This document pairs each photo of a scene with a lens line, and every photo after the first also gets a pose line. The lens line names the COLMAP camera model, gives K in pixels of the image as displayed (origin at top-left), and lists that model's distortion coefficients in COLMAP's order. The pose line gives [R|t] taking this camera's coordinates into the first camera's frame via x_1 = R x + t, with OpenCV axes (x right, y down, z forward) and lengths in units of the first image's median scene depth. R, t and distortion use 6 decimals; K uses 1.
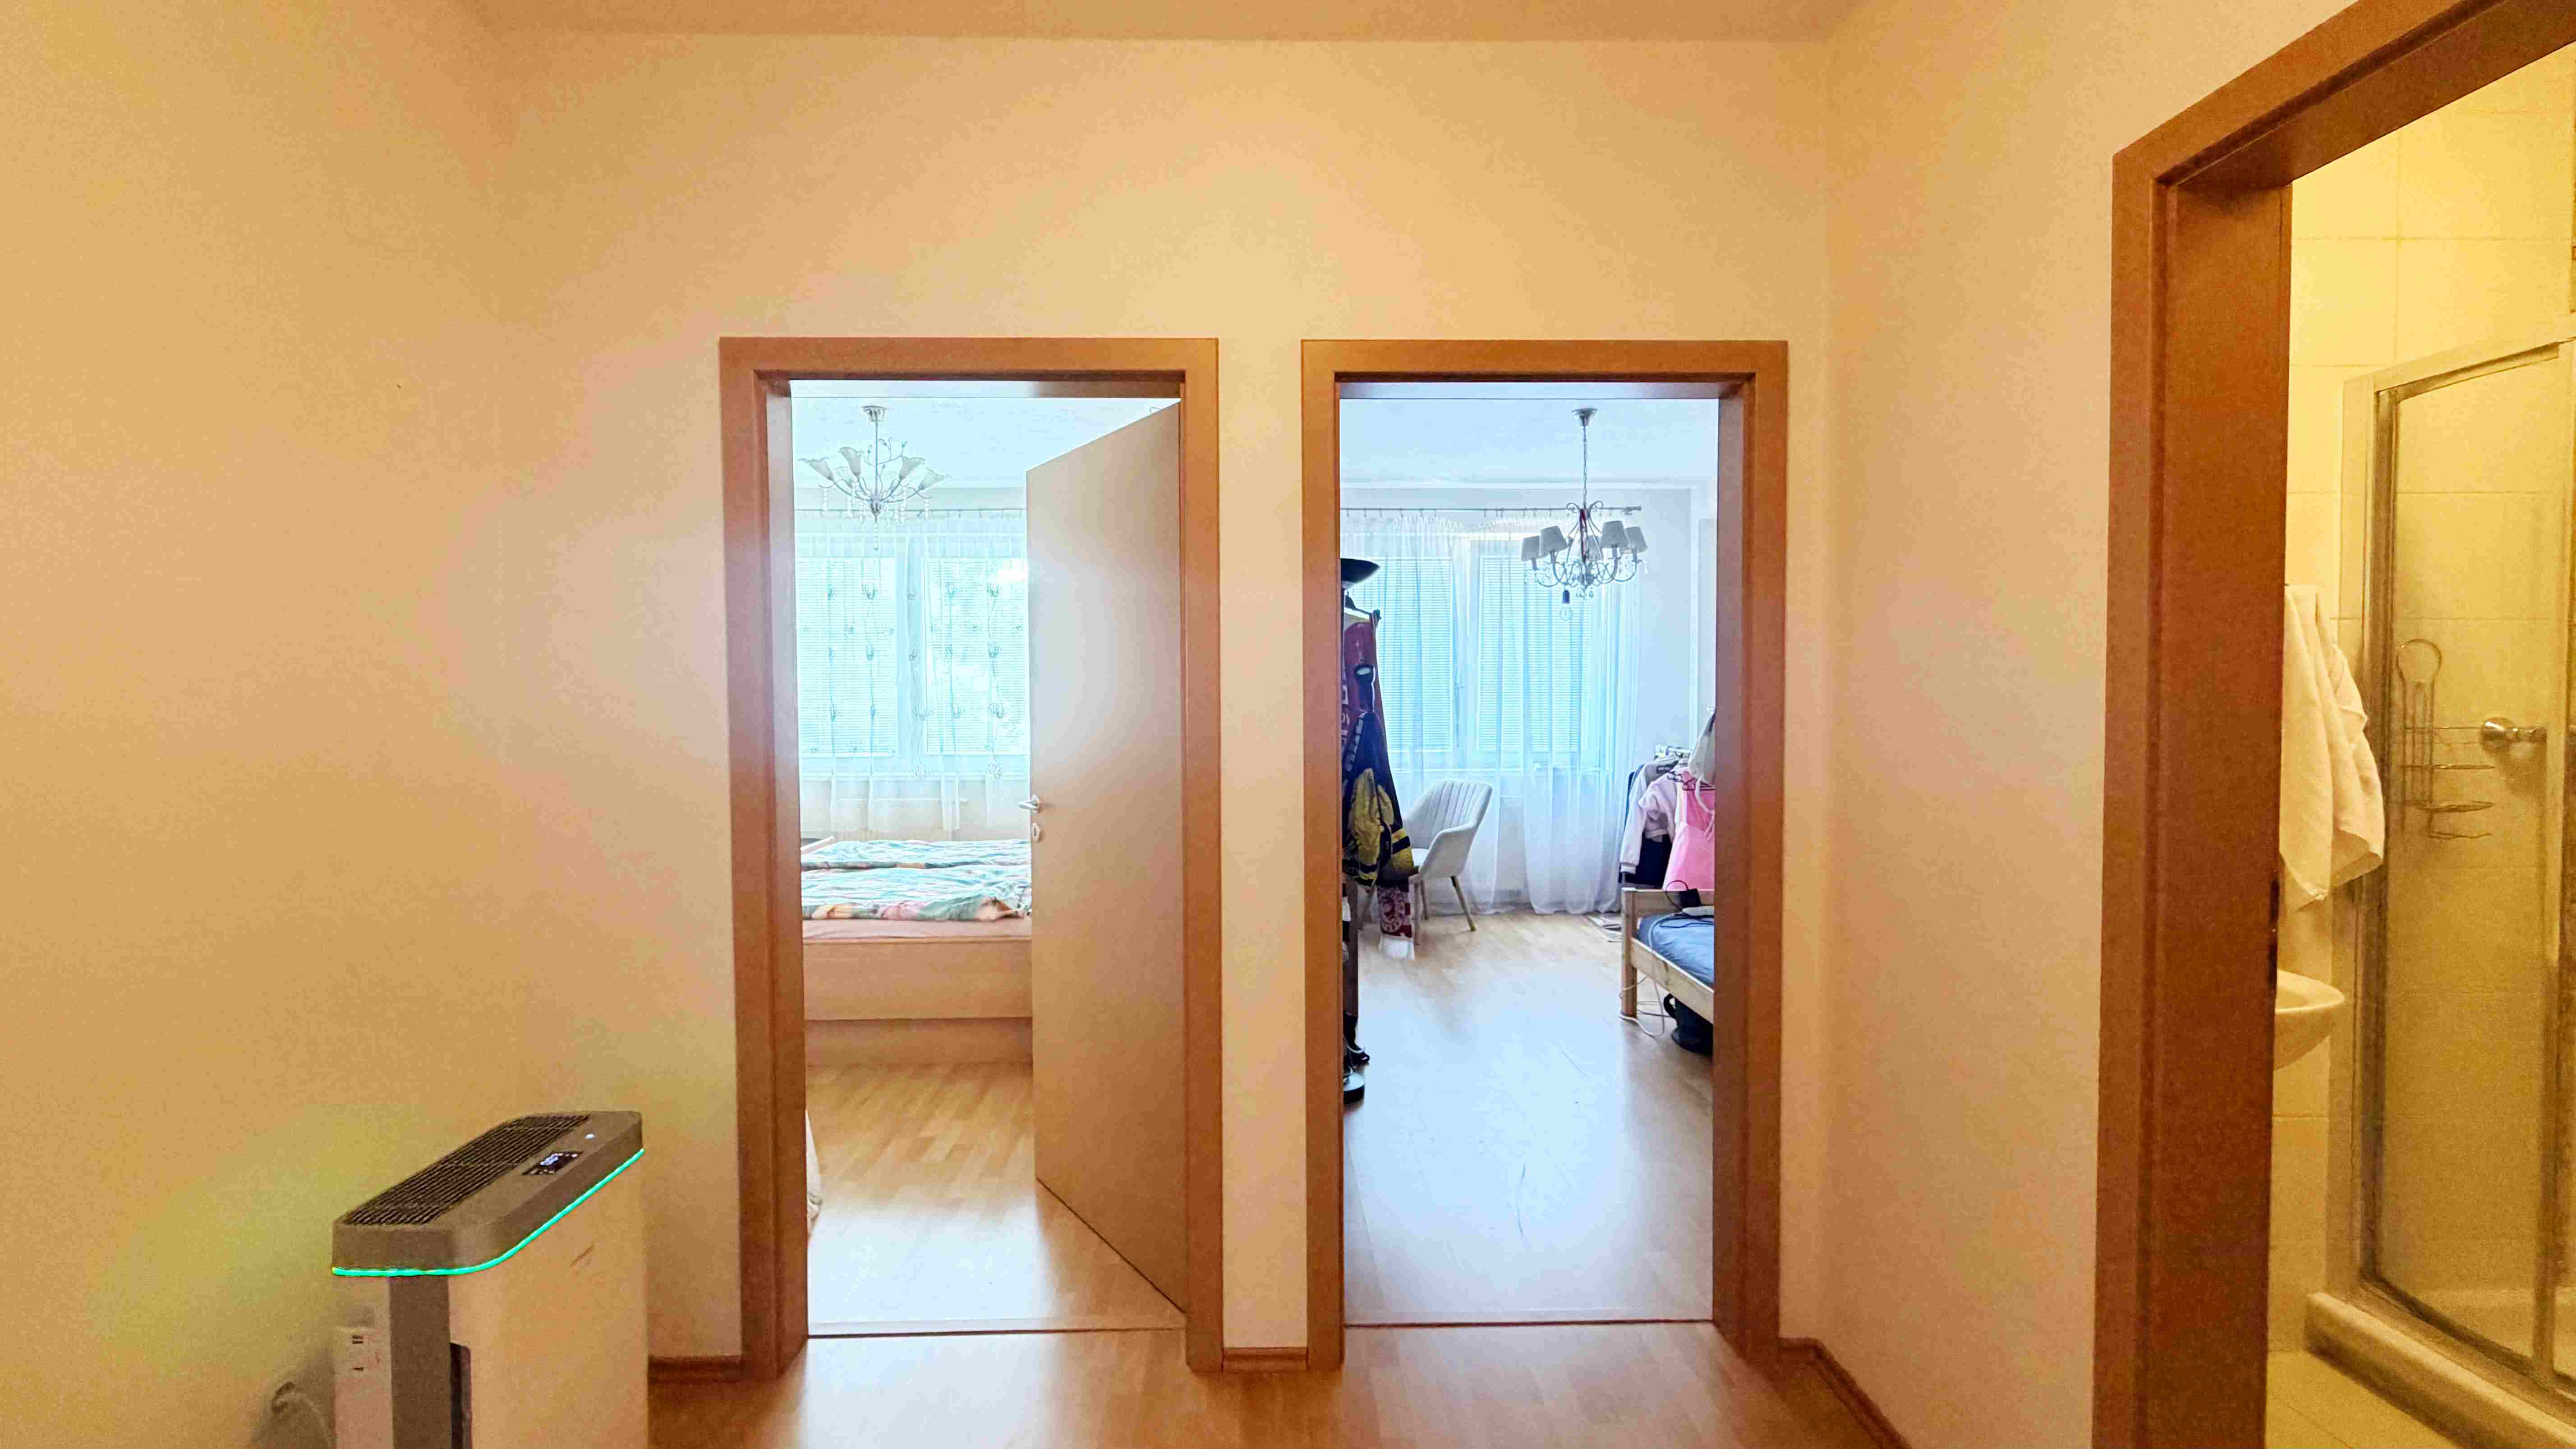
lens RADIAL K [[1043.2, 0, 1273.9], [0, 1043.2, 723.4], [0, 0, 1]] dist [-0.000068, -0.000354]
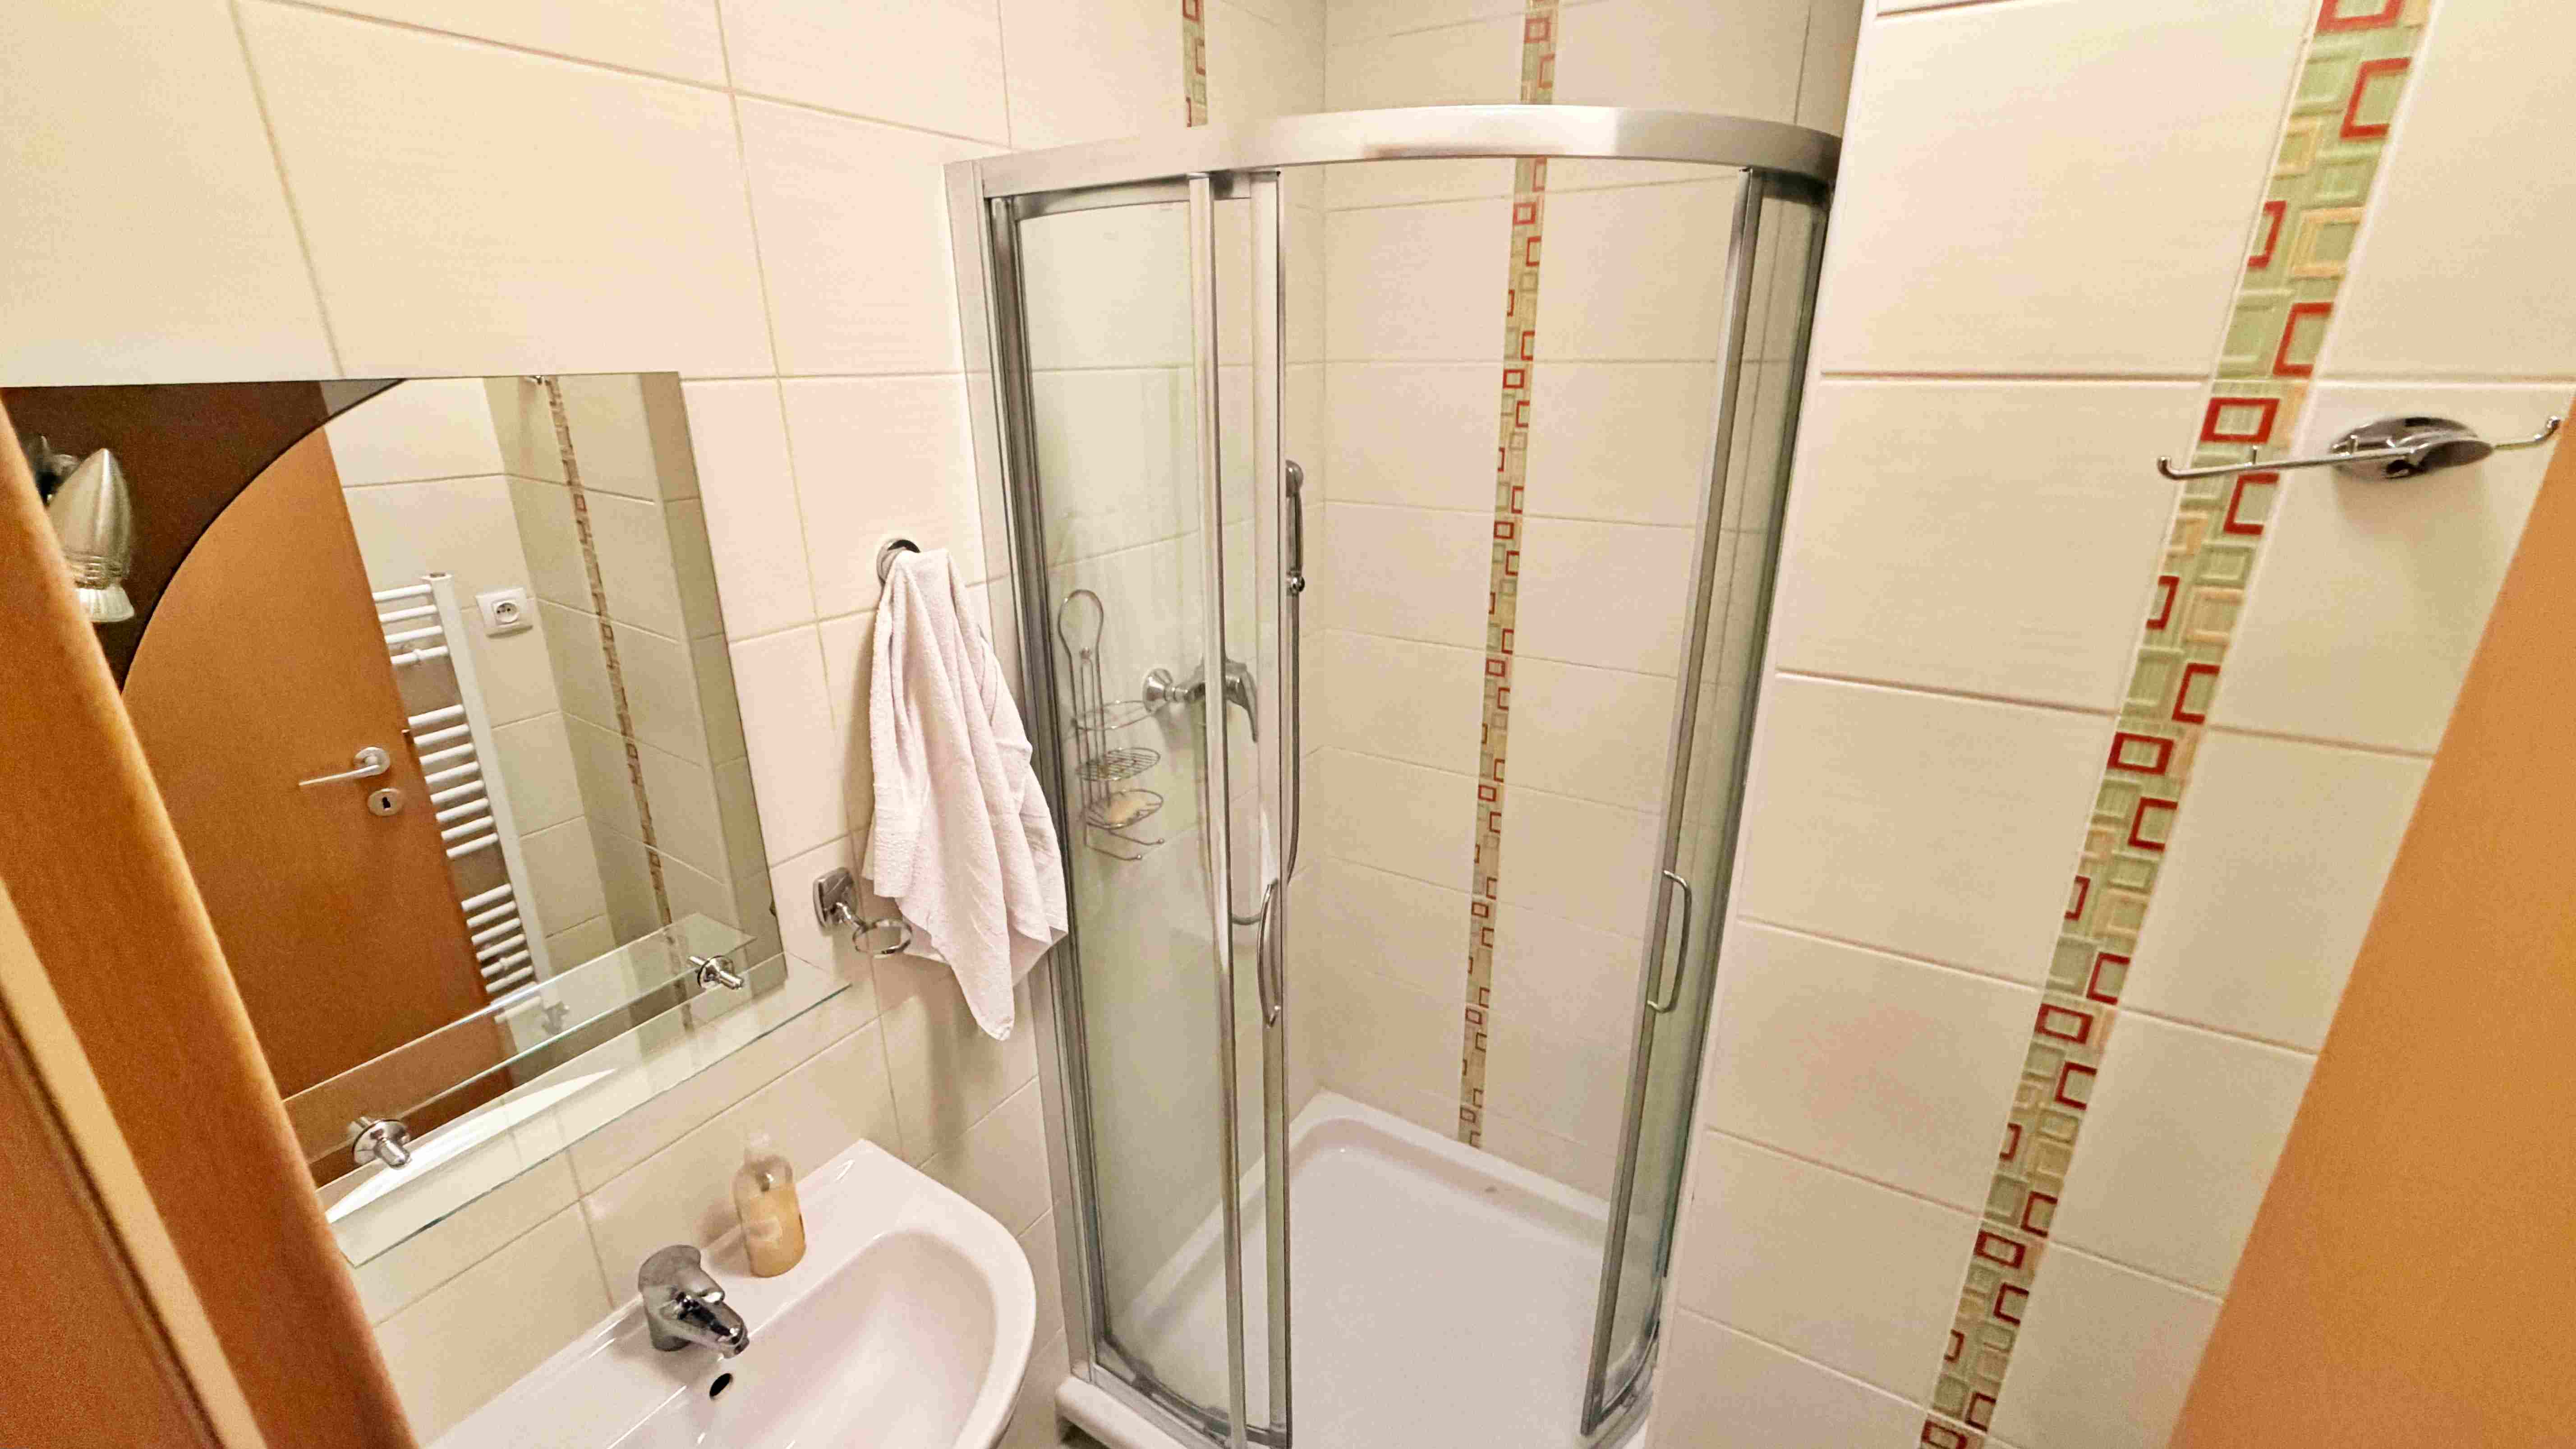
lens RADIAL K [[1026.1, 0, 1279.0], [0, 1026.1, 710.8], [0, 0, 1]] dist [0.000728, 0.000099]
pose [[0.544447, -0.276683, 0.791848, 0.614901], [0.030266, 0.949896, 0.311097, -0.219916], [-0.838249, -0.145410, 0.525542, 0.522108]]
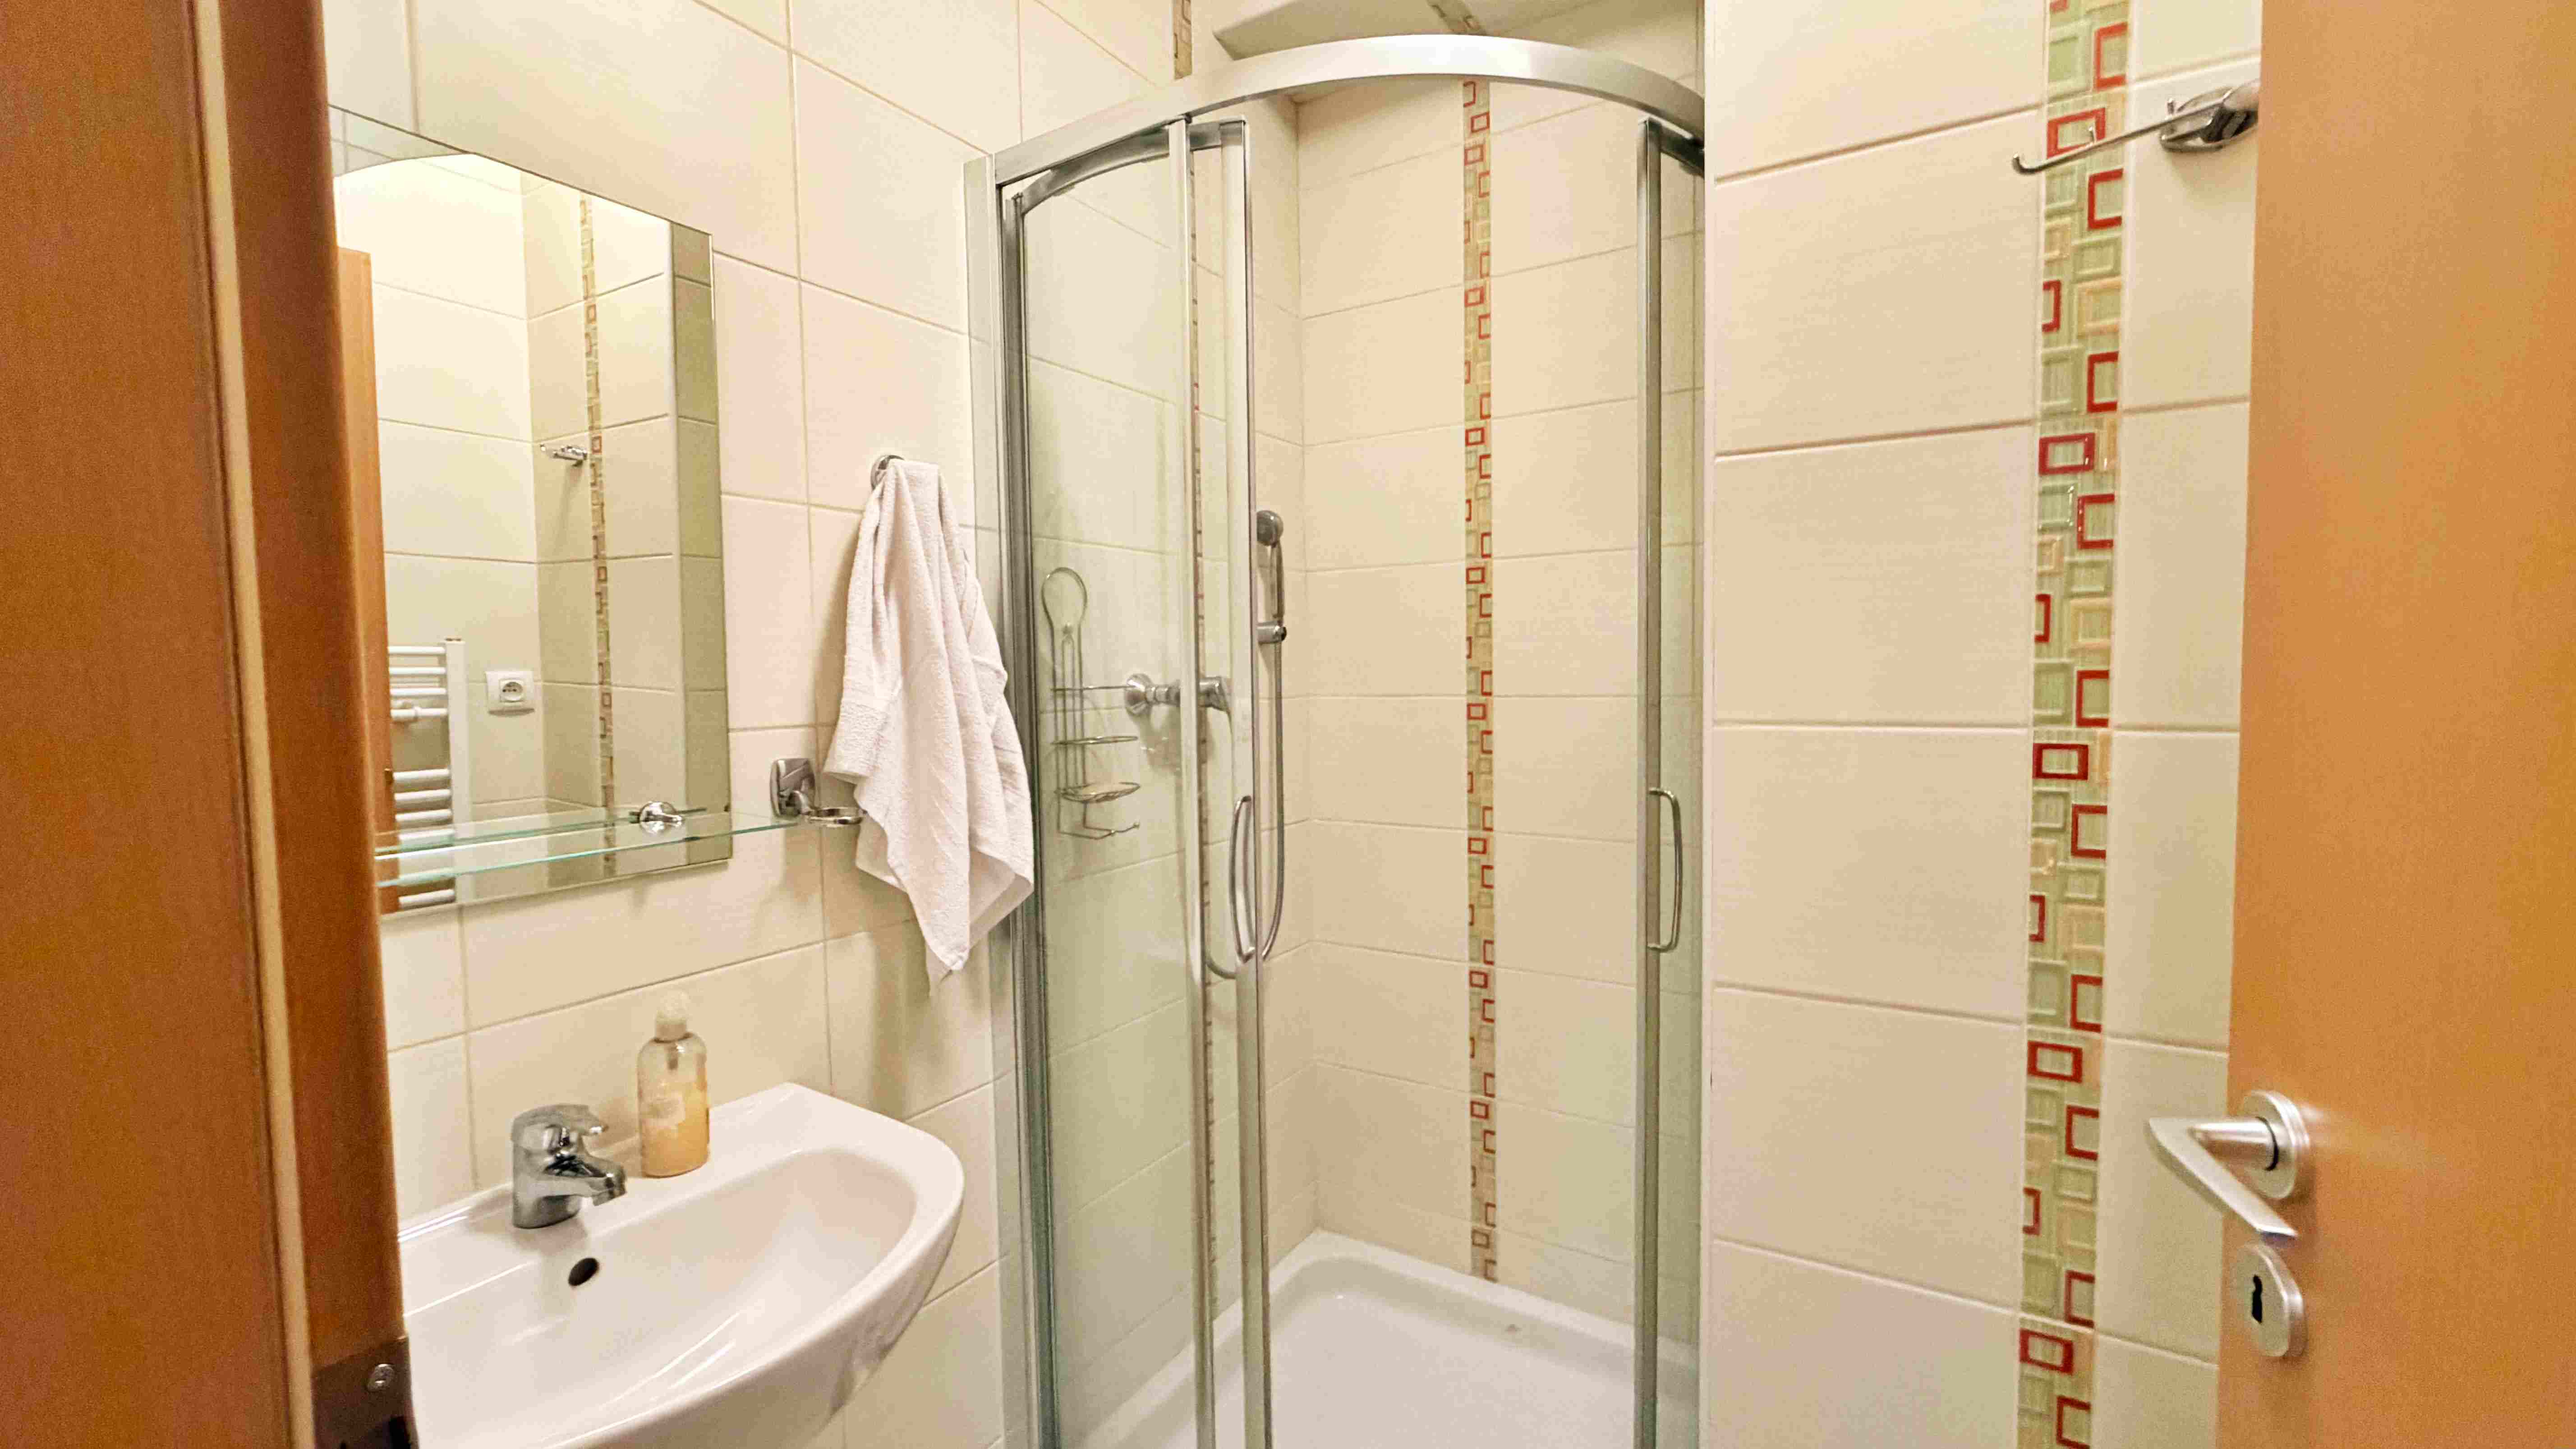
lens RADIAL K [[1023.4, 0, 1278.1], [0, 1023.4, 721.0], [0, 0, 1]] dist [-0.000621, -0.000025]
pose [[0.547944, -0.047841, 0.835146, 0.586856], [0.037976, 0.998757, 0.032298, 0.009021], [-0.835652, 0.014018, 0.549080, 0.489920]]
